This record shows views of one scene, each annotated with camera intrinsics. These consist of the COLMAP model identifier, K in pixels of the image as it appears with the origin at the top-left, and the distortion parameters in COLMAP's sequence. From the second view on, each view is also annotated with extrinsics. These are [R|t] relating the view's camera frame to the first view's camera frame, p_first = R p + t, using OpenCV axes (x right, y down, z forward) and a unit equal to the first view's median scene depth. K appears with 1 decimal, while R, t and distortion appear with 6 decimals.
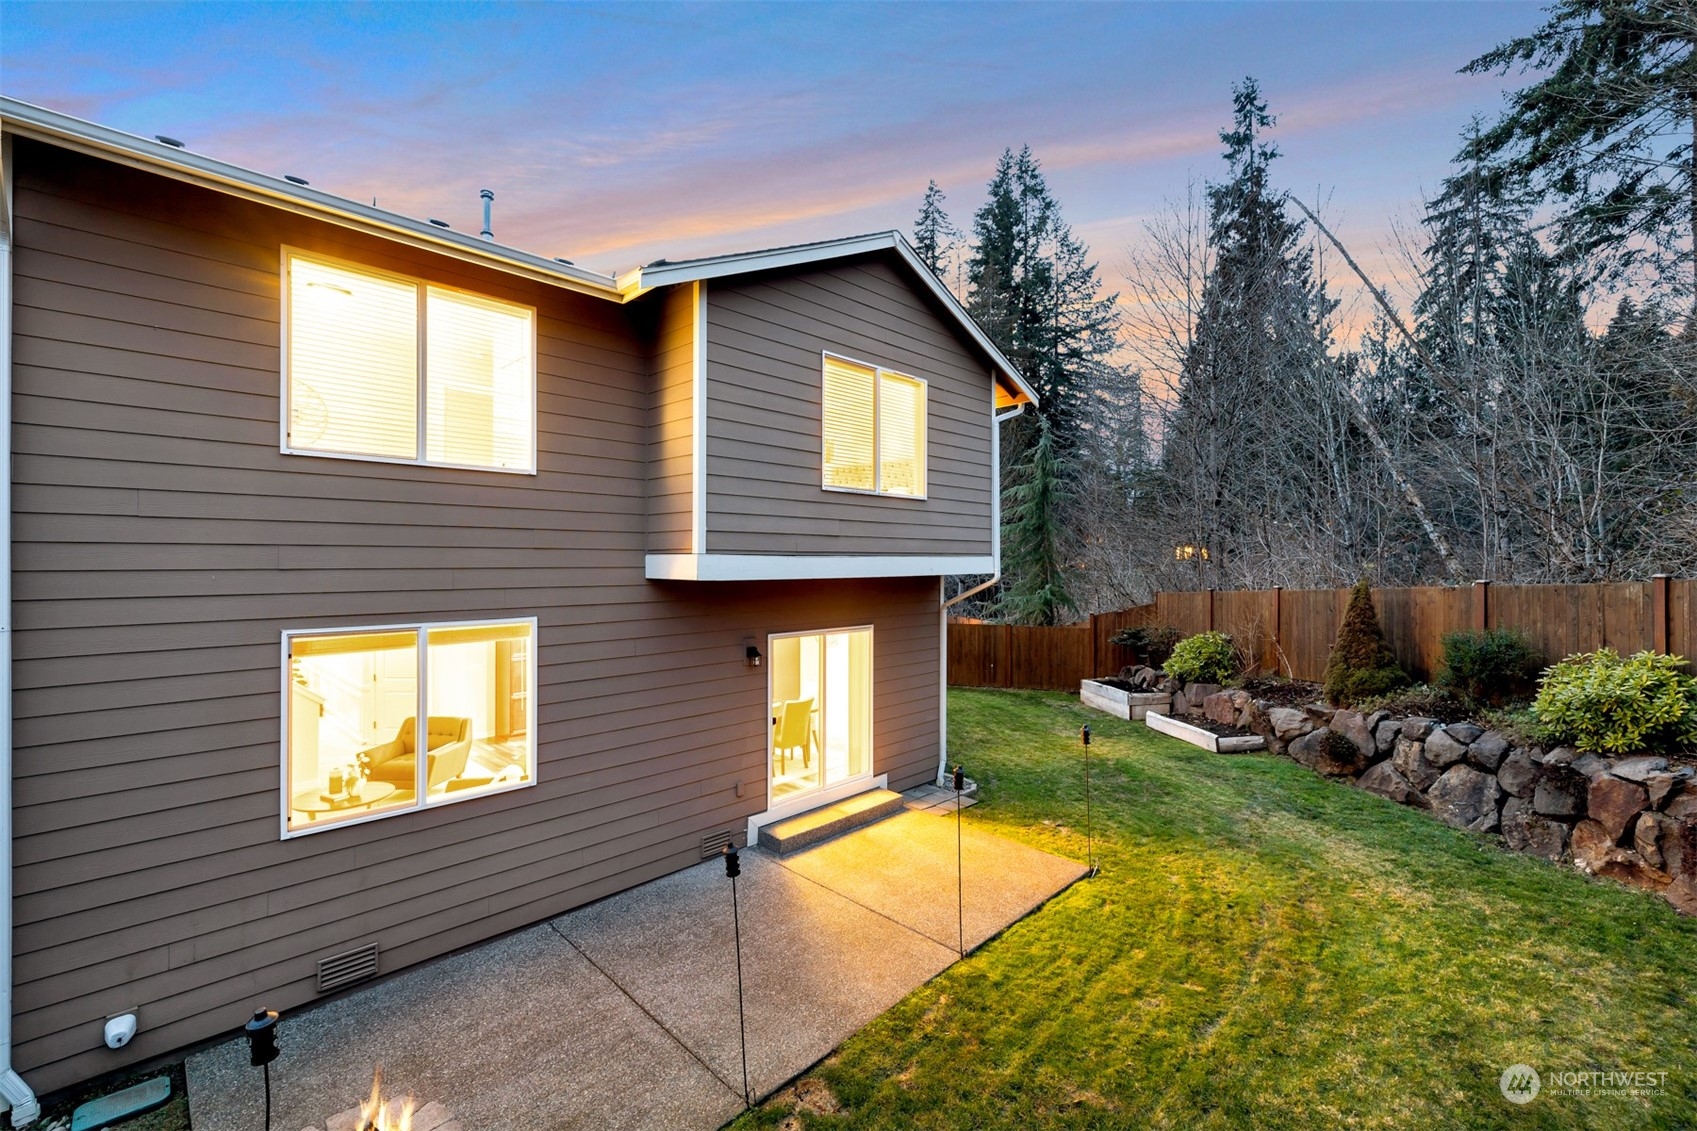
lens RADIAL K [[726.4, 0, 854.8], [0, 726.4, 560.6], [0, 0, 1]] dist [0.000347, 0.000036]
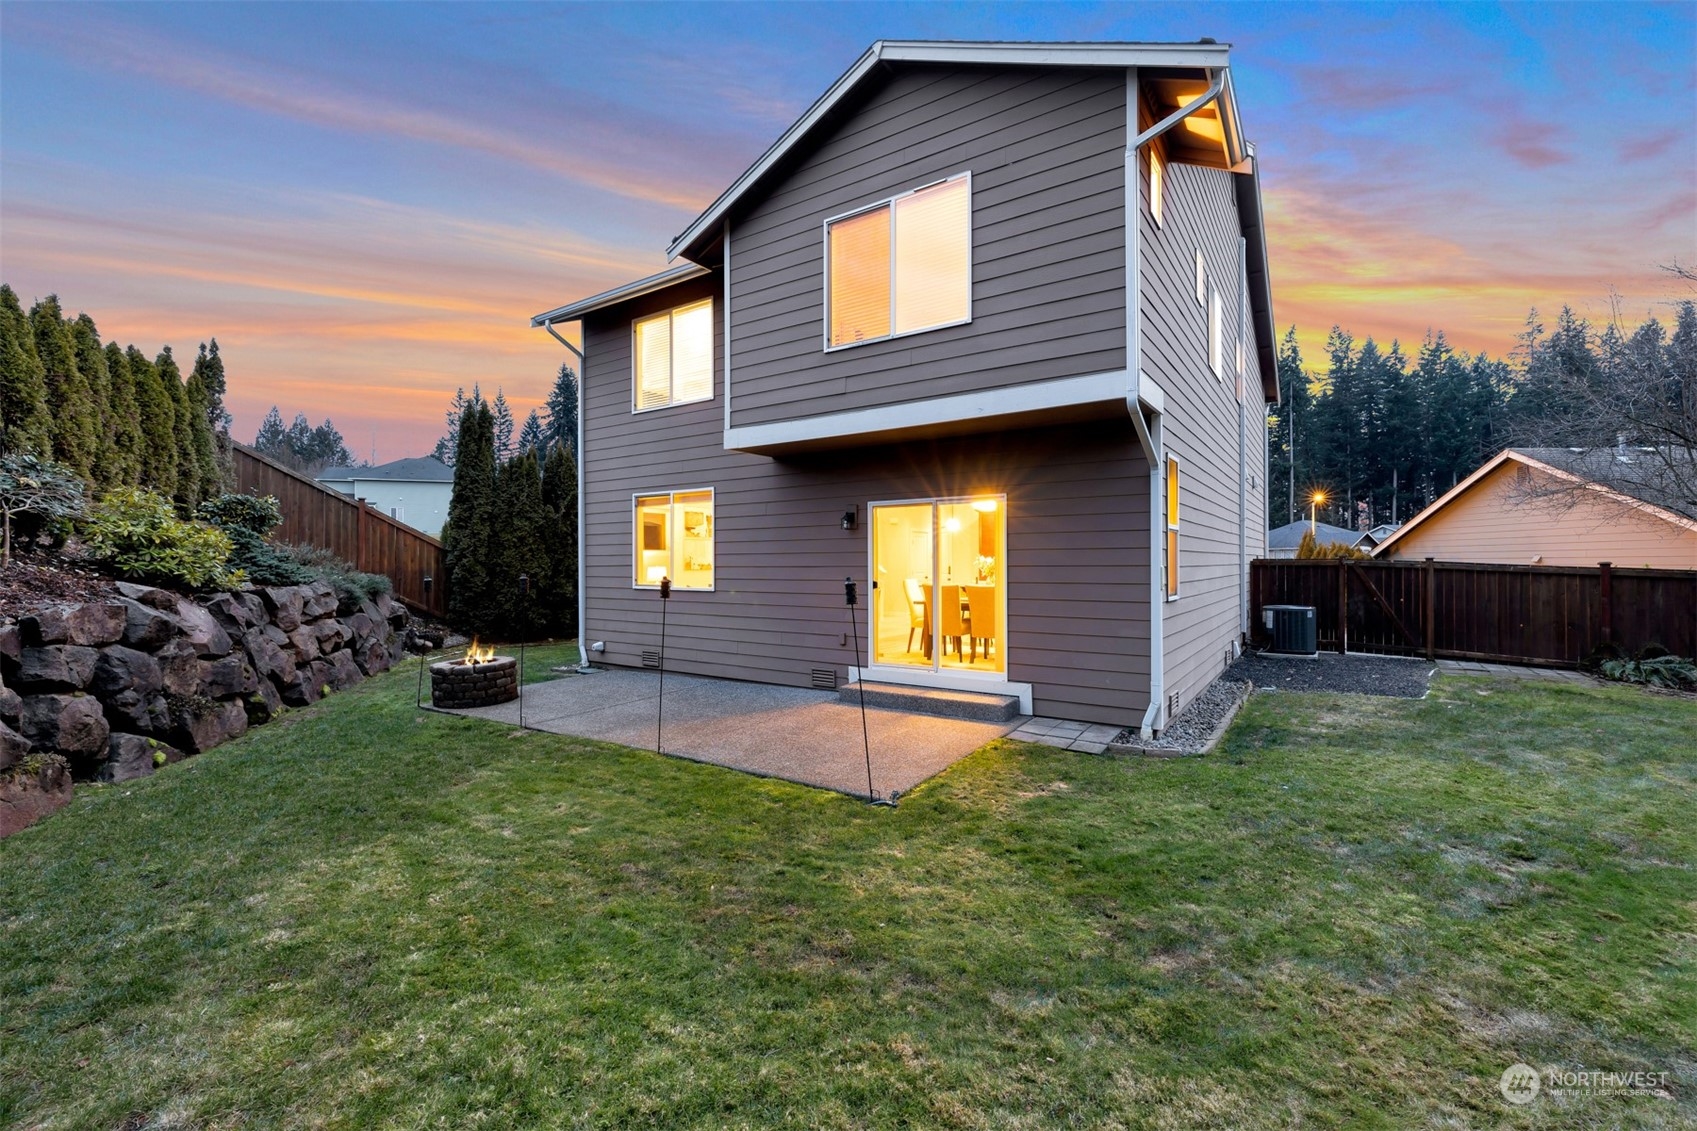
lens RADIAL K [[712.6, 0, 848.5], [0, 712.6, 565.5], [0, 0, 1]] dist [-0.001327, 0.000327]
pose [[0.162194, 0.001203, -0.986758, 0.949901], [0.000978, 0.999999, 0.001380, 0.202606], [0.986758, -0.001189, 0.162193, 0.841321]]
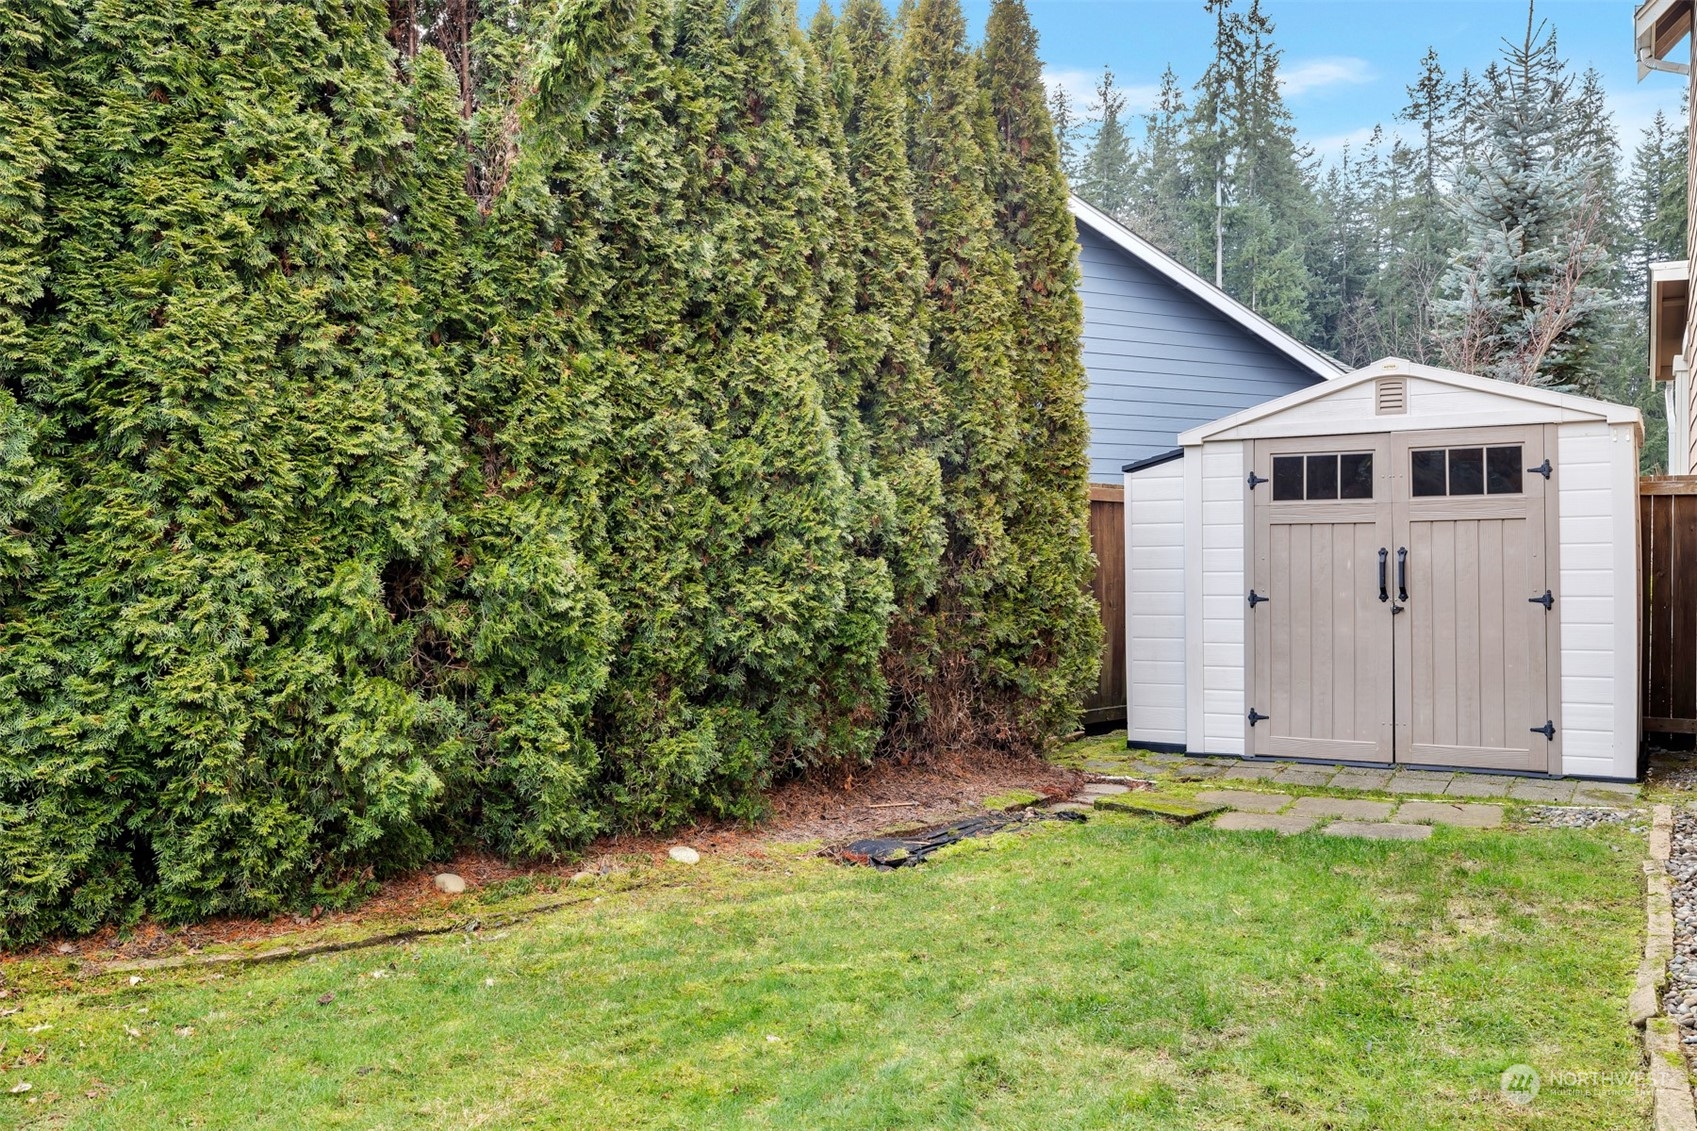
lens RADIAL K [[1413.5, 0, 848.5], [0, 1413.5, 565.5], [0, 0, 1]] dist [0.000835, 0.003367]
pose [[0.260184, 0.001748, -0.965558, -0.503074], [0.002134, 0.999995, 0.002385, 0.269589], [0.965557, -0.002681, 0.260178, 0.348412]]
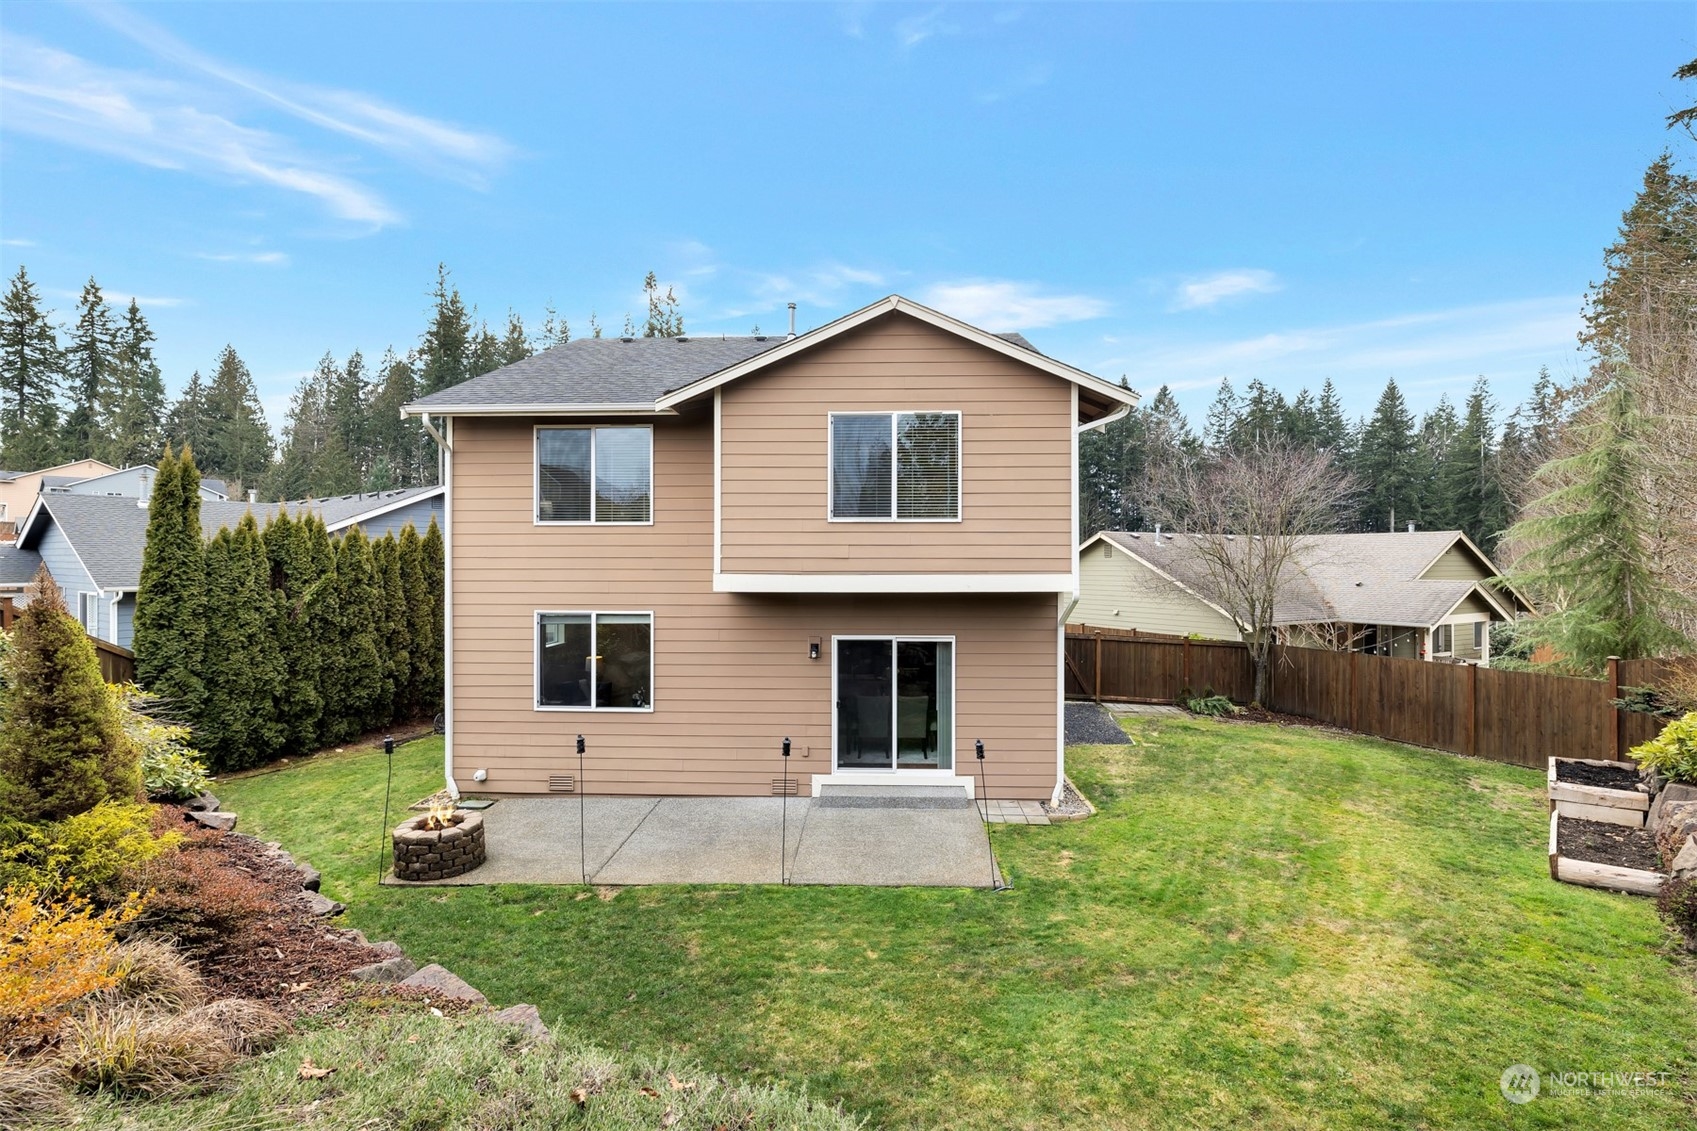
lens RADIAL K [[818.7, 0, 848.5], [0, 818.7, 565.5], [0, 0, 1]] dist [-0.004664, 0.000872]
pose [[0.661492, 0.003613, -0.749943, 1.017284], [-0.000695, 0.999991, 0.004205, -0.026843], [0.749952, -0.002261, 0.661489, 0.081583]]
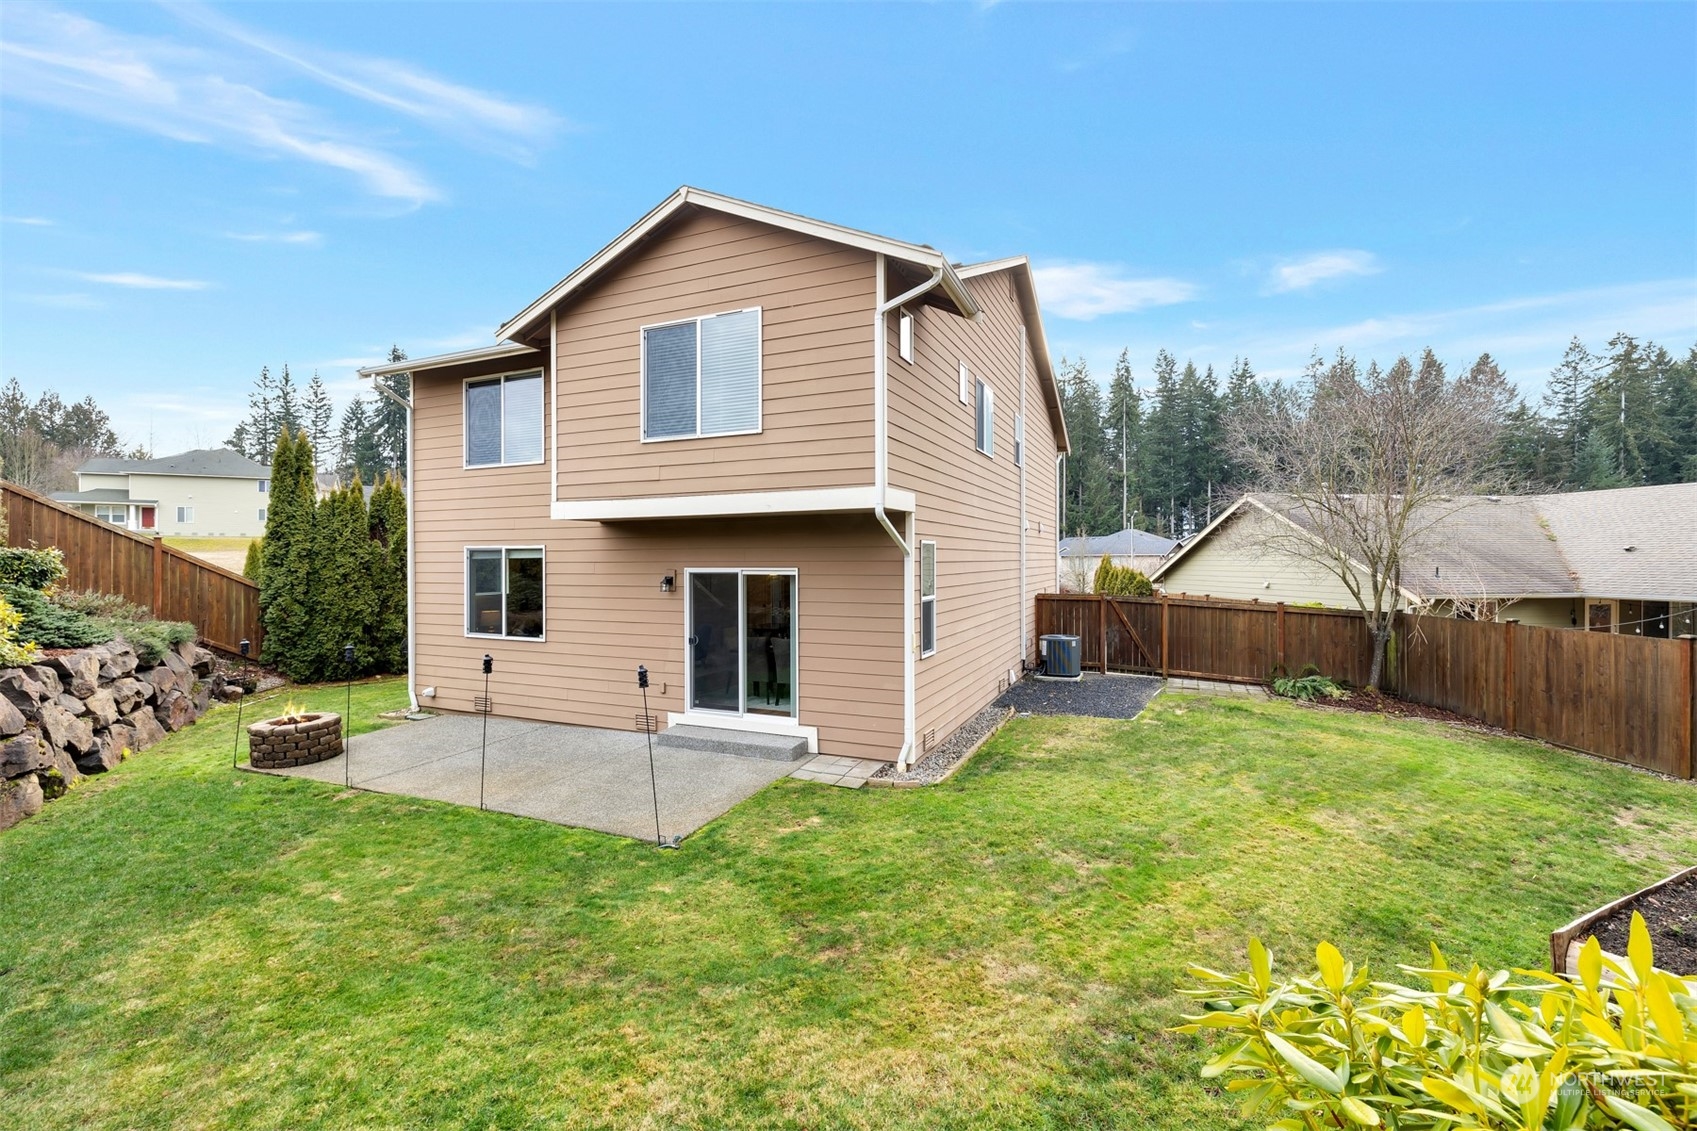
lens RADIAL K [[721.8, 0, 849.5], [0, 721.8, 563.6], [0, 0, 1]] dist [0.001905, -0.000422]
pose [[0.337314, 0.002808, -0.941388, 1.160109], [0.002101, 0.999991, 0.003735, 0.095218], [0.941390, -0.003238, 0.337305, 0.894357]]
